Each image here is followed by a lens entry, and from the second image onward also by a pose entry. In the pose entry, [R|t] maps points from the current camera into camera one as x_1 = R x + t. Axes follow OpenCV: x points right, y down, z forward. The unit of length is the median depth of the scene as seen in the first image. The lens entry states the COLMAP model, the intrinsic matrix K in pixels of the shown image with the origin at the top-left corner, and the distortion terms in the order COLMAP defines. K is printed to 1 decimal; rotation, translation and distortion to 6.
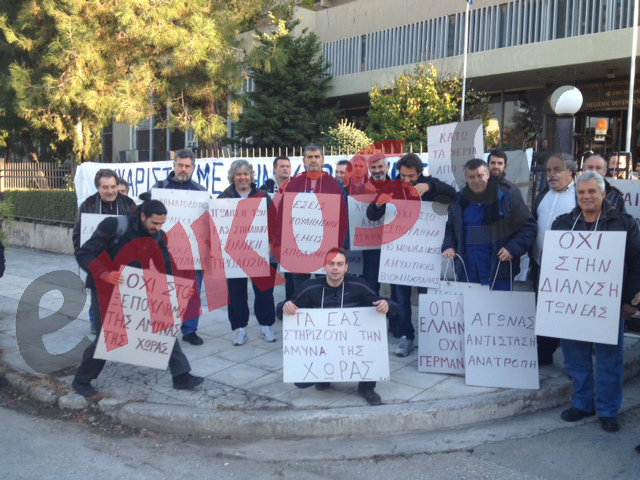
lens RADIAL K [[636.7, 0, 320.0], [0, 636.7, 240.0], [0, 0, 1]] dist [0.042591, 0.011240]
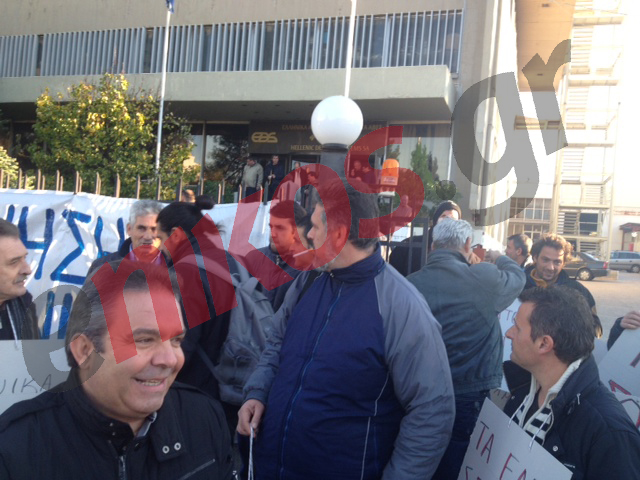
lens RADIAL K [[651.6, 0, 320.0], [0, 651.6, 240.0], [0, 0, 1]] dist [0.136042, -0.456301]
pose [[0.894245, 0.040241, 0.445764, 0.035852], [-0.016323, 0.998220, -0.057368, -0.024318], [-0.447279, 0.044025, 0.893310, 0.154367]]
